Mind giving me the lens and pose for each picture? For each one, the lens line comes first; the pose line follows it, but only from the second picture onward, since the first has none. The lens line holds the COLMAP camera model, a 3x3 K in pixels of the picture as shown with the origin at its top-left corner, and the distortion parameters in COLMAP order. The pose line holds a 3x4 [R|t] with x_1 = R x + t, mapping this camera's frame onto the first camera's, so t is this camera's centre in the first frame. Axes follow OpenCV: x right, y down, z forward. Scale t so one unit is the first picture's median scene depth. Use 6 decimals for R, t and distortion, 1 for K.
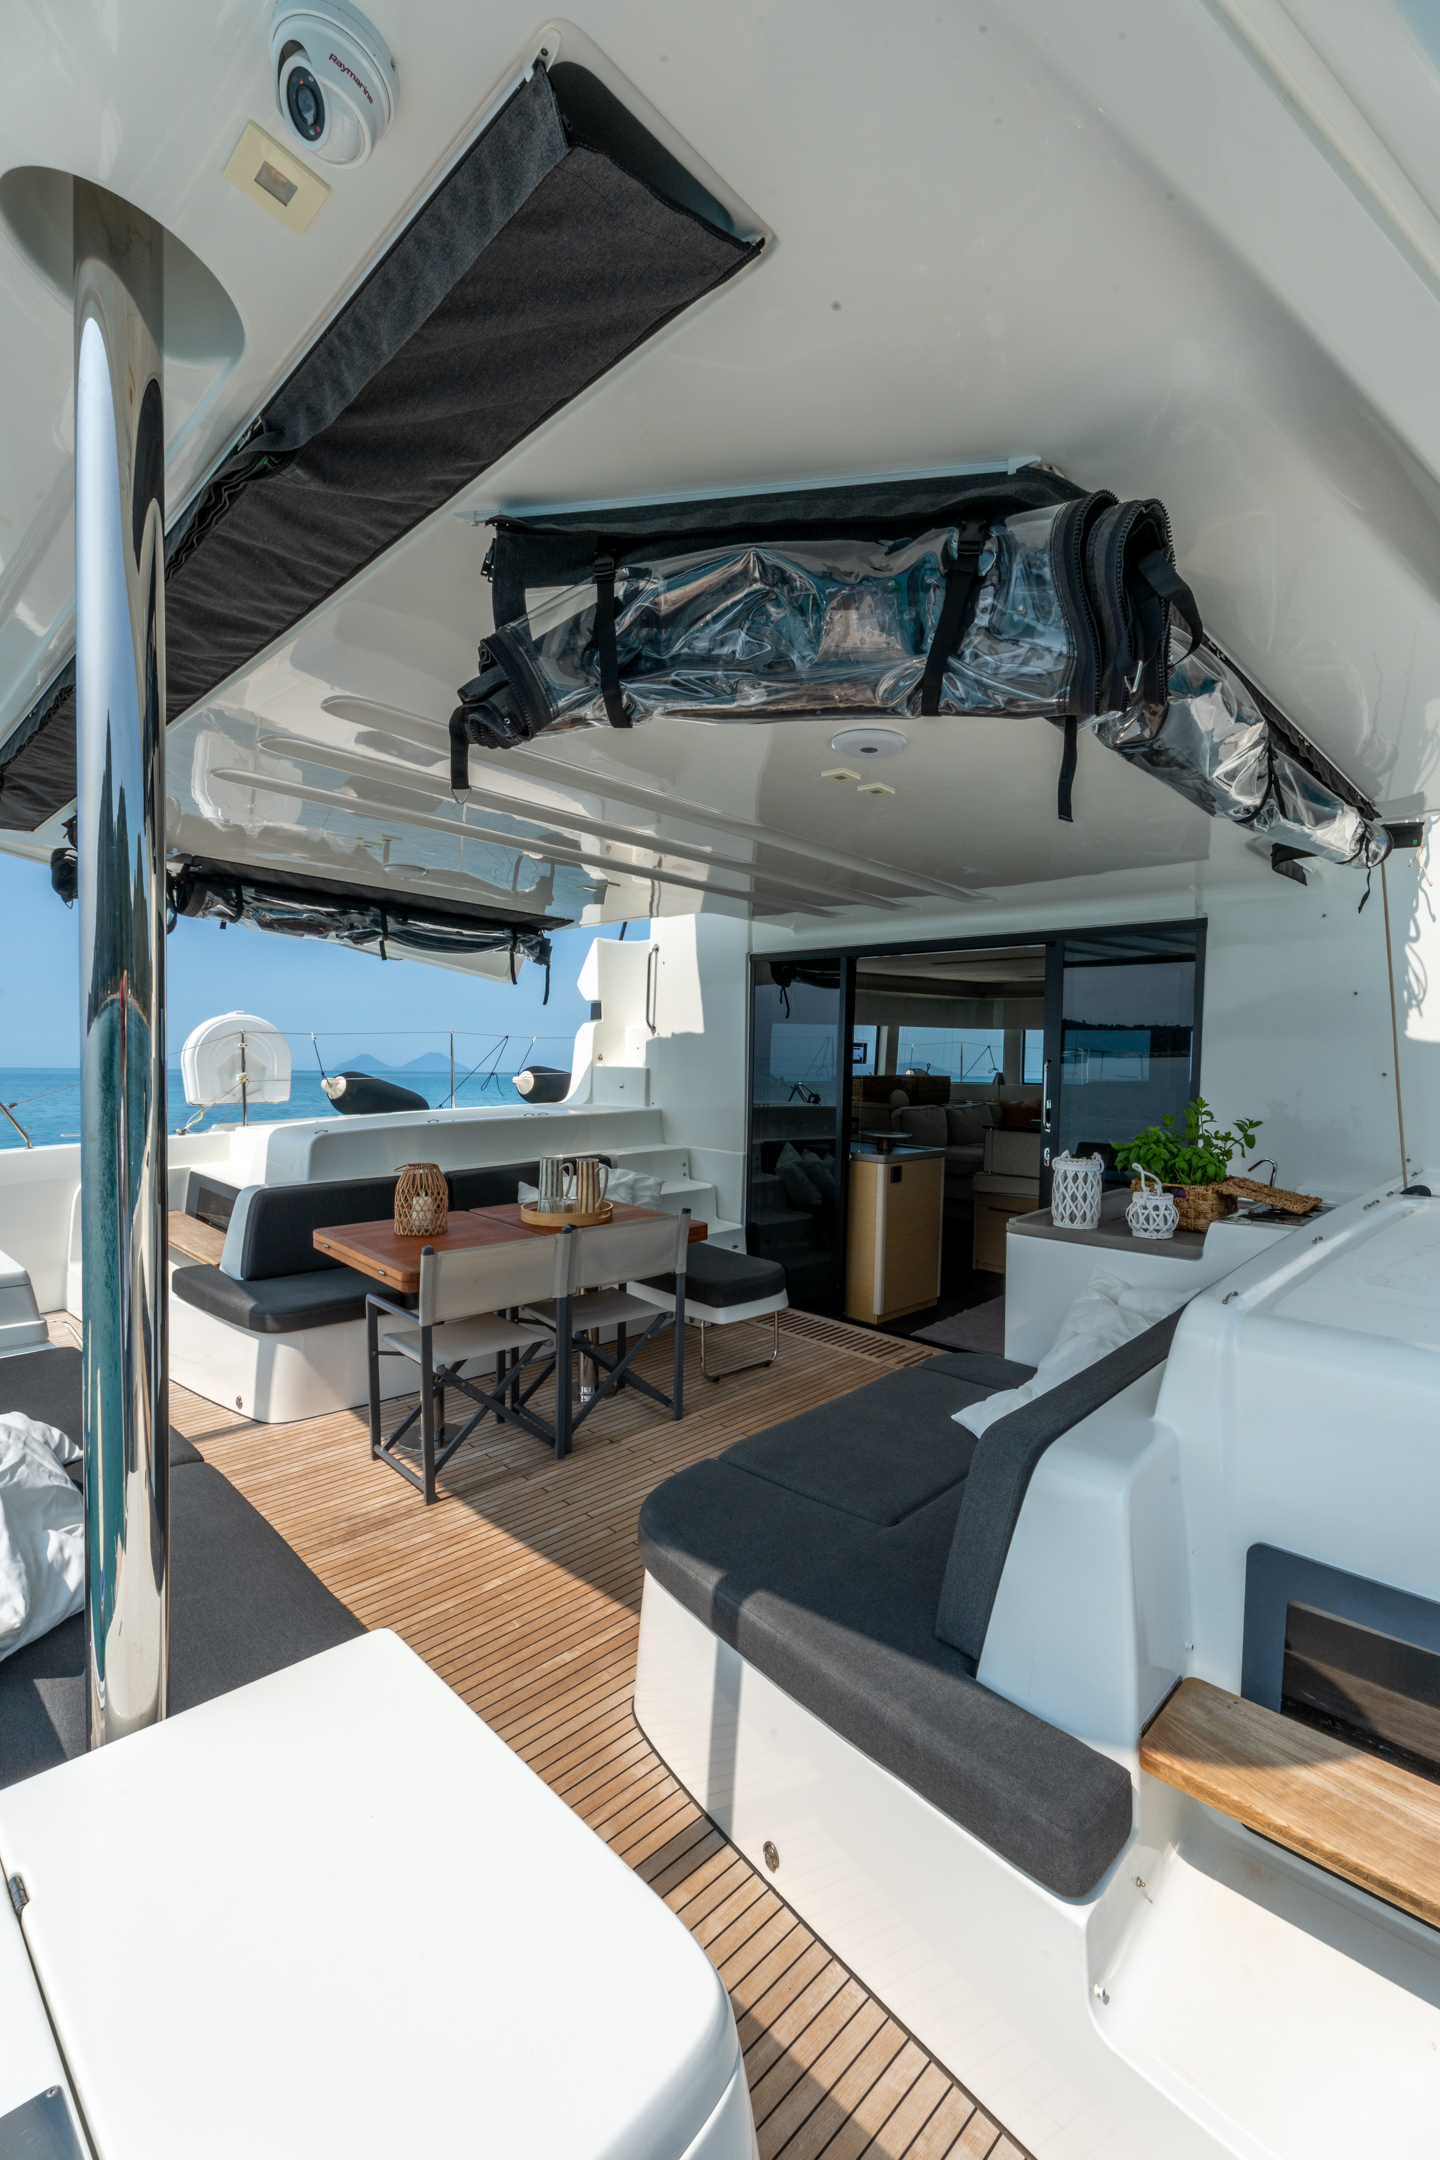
lens RADIAL K [[954.9, 0, 730.9], [0, 954.9, 1079.8], [0, 0, 1]] dist [-0.000142, 0.000167]
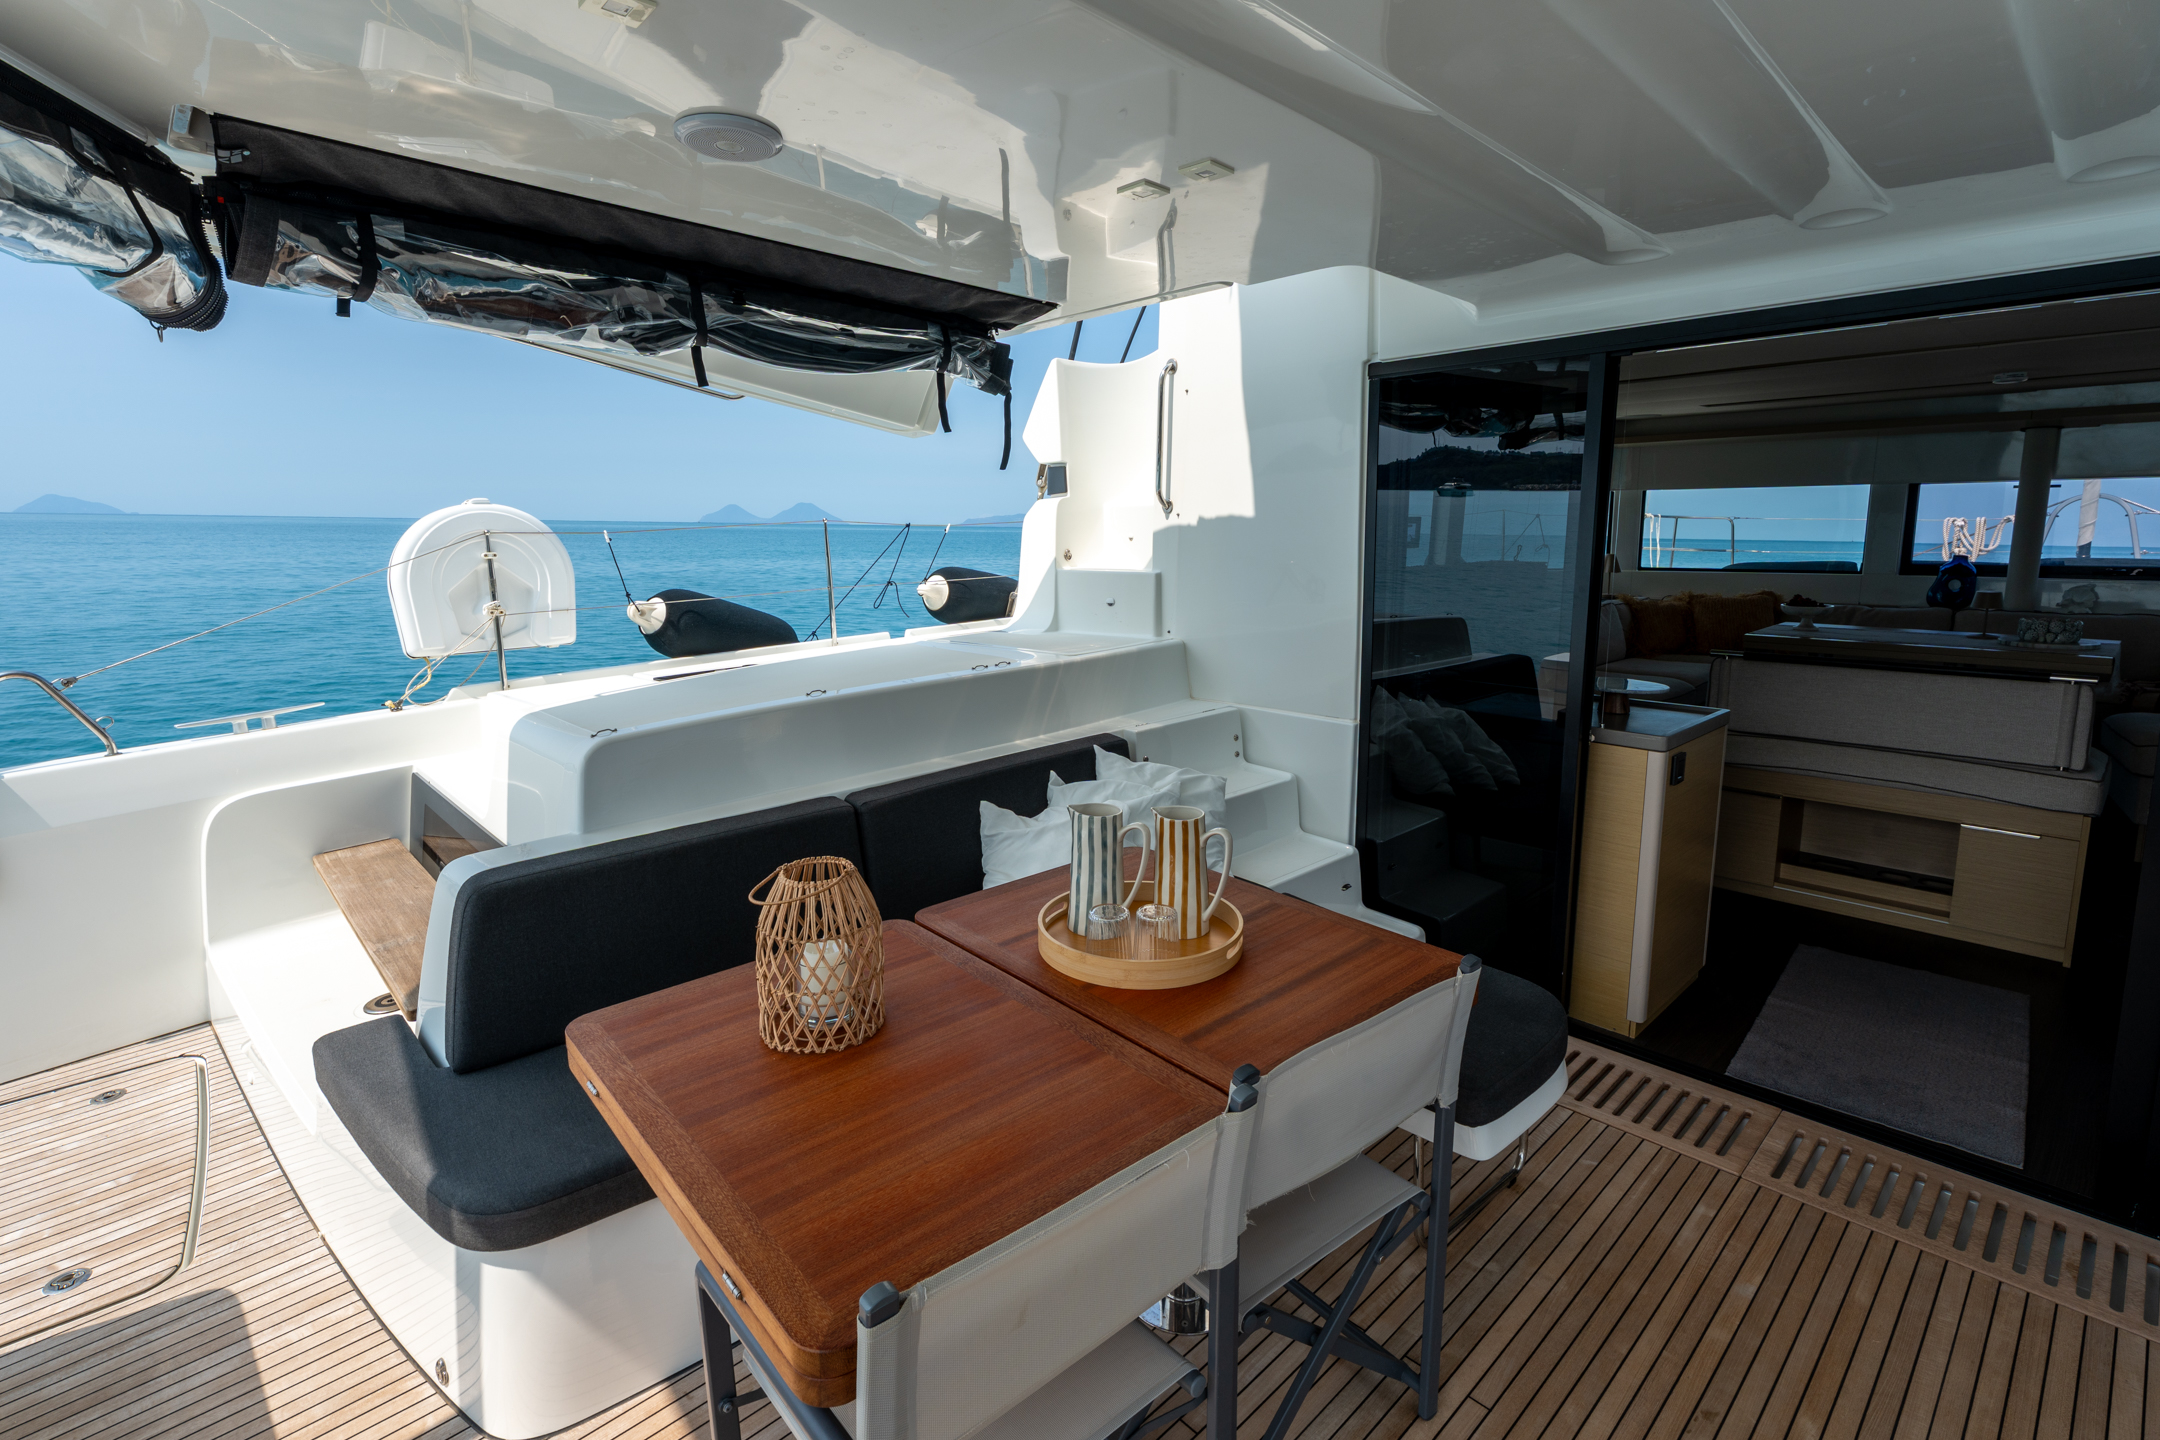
lens RADIAL K [[1030.1, 0, 1071.1], [0, 1030.1, 676.7], [0, 0, 1]] dist [-0.010515, 0.016485]
pose [[0.999021, -0.024109, -0.037081, -0.182125], [0.028252, 0.992895, 0.115596, -0.036672], [0.034031, -0.116530, 0.992604, 0.535624]]
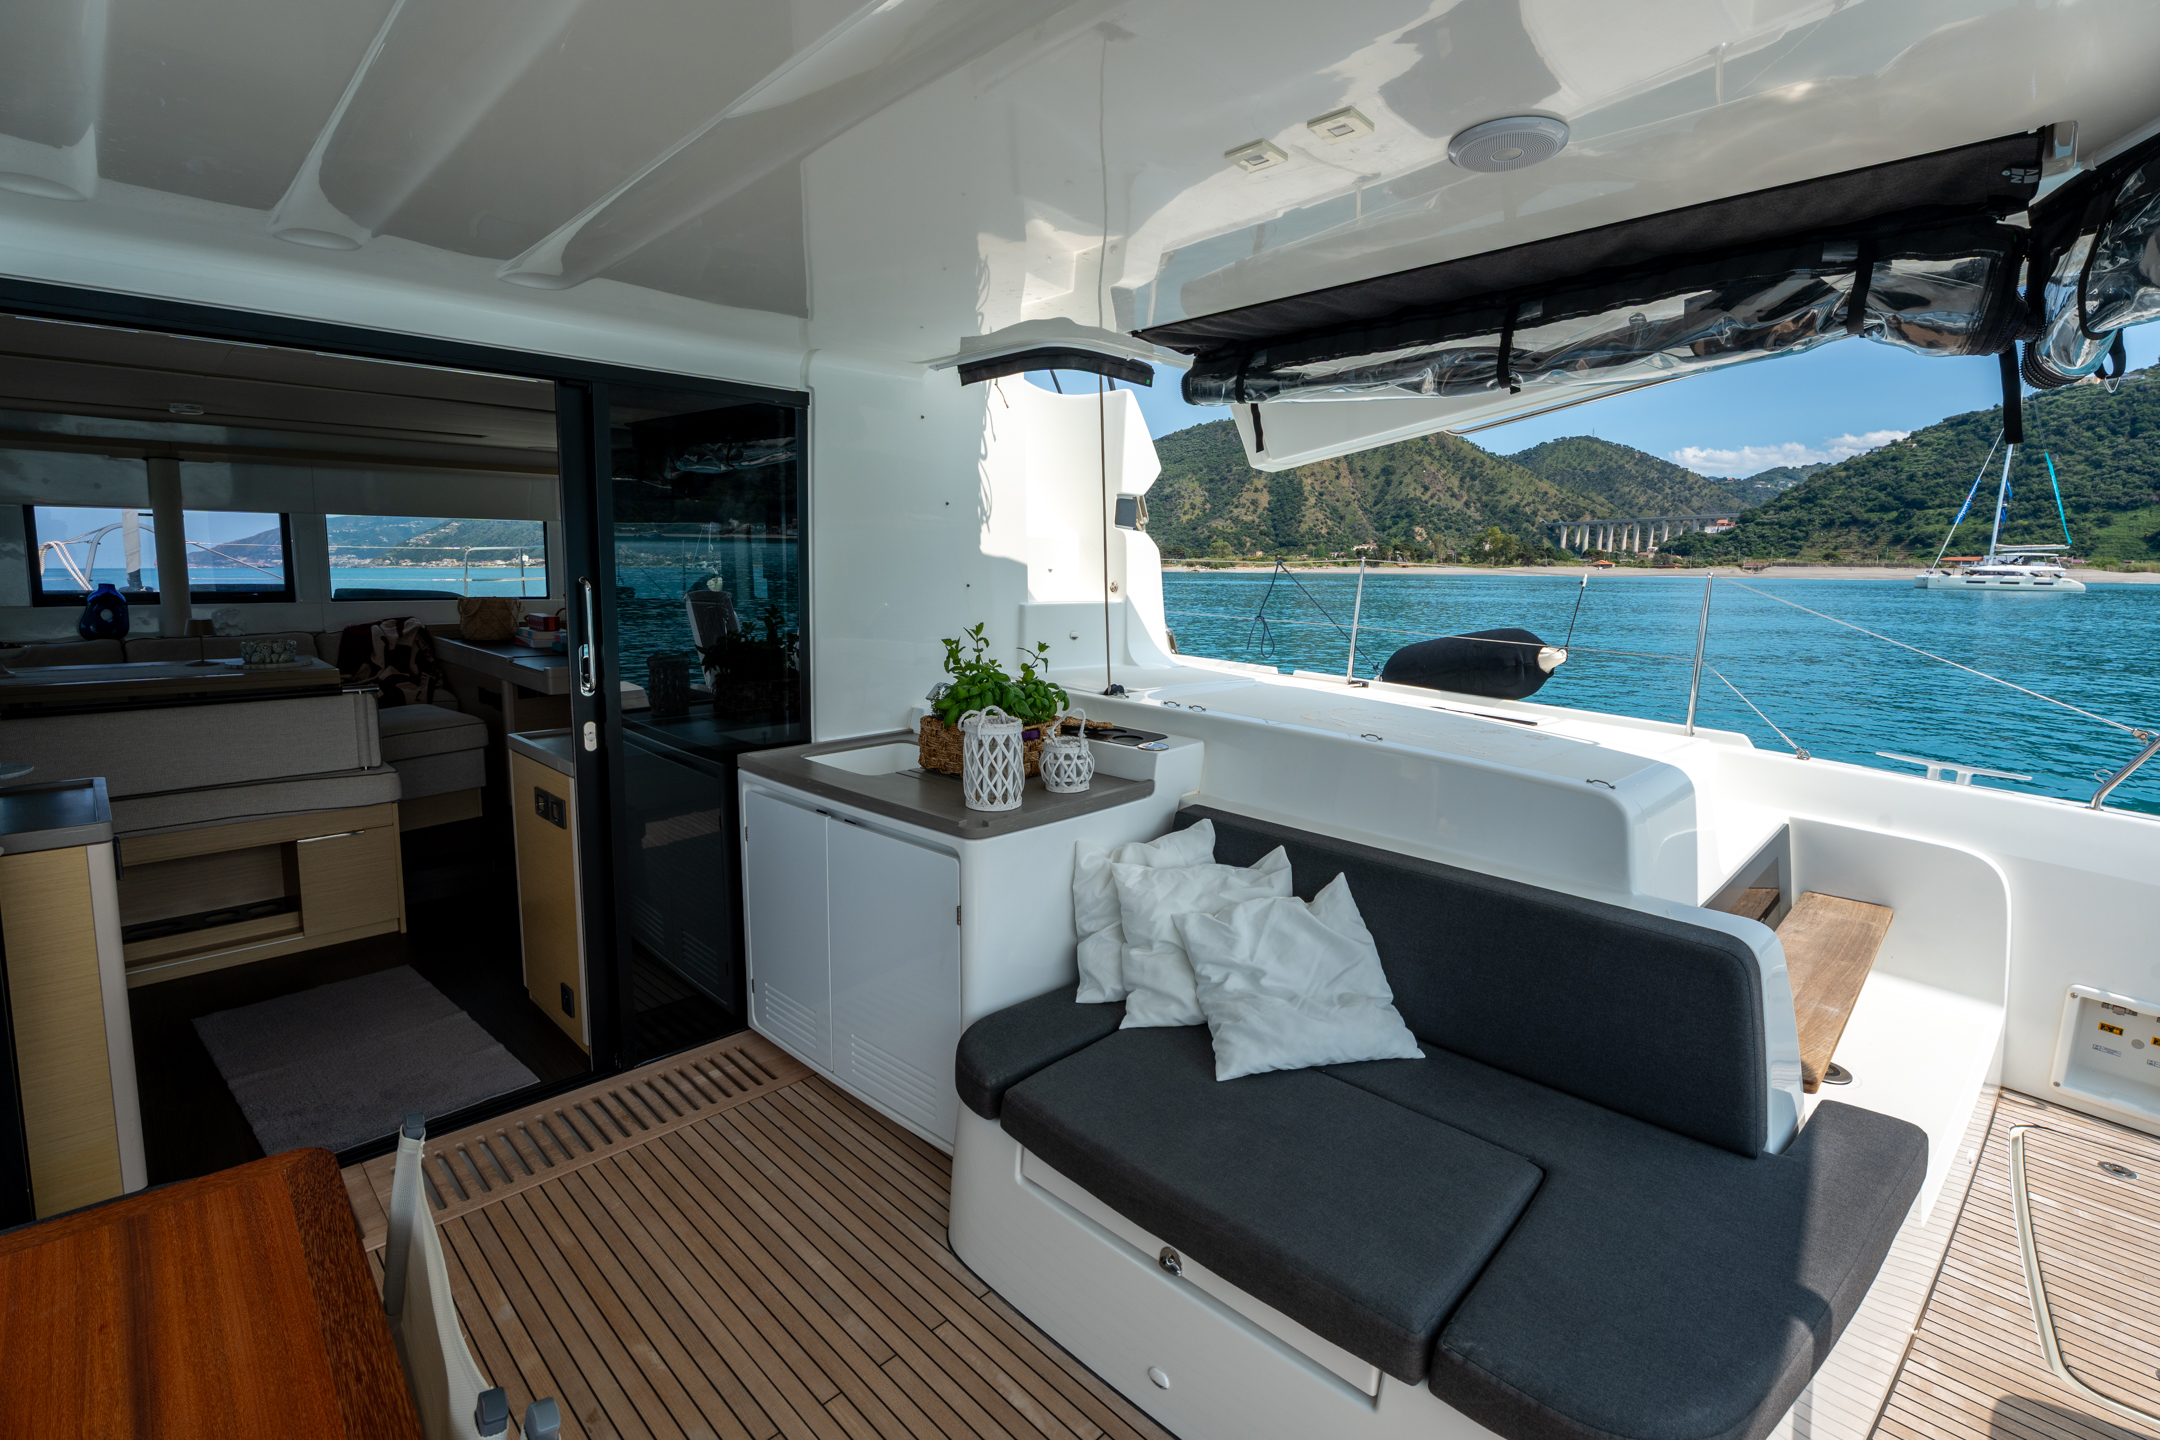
lens RADIAL K [[996.5, 0, 1097.8], [0, 996.5, 676.4], [0, 0, 1]] dist [-0.012587, -0.000240]
pose [[-0.028498, -0.137203, 0.990133, -0.330852], [0.010960, 0.990433, 0.137560, -0.045985], [-0.999534, 0.014772, -0.026722, 0.737260]]
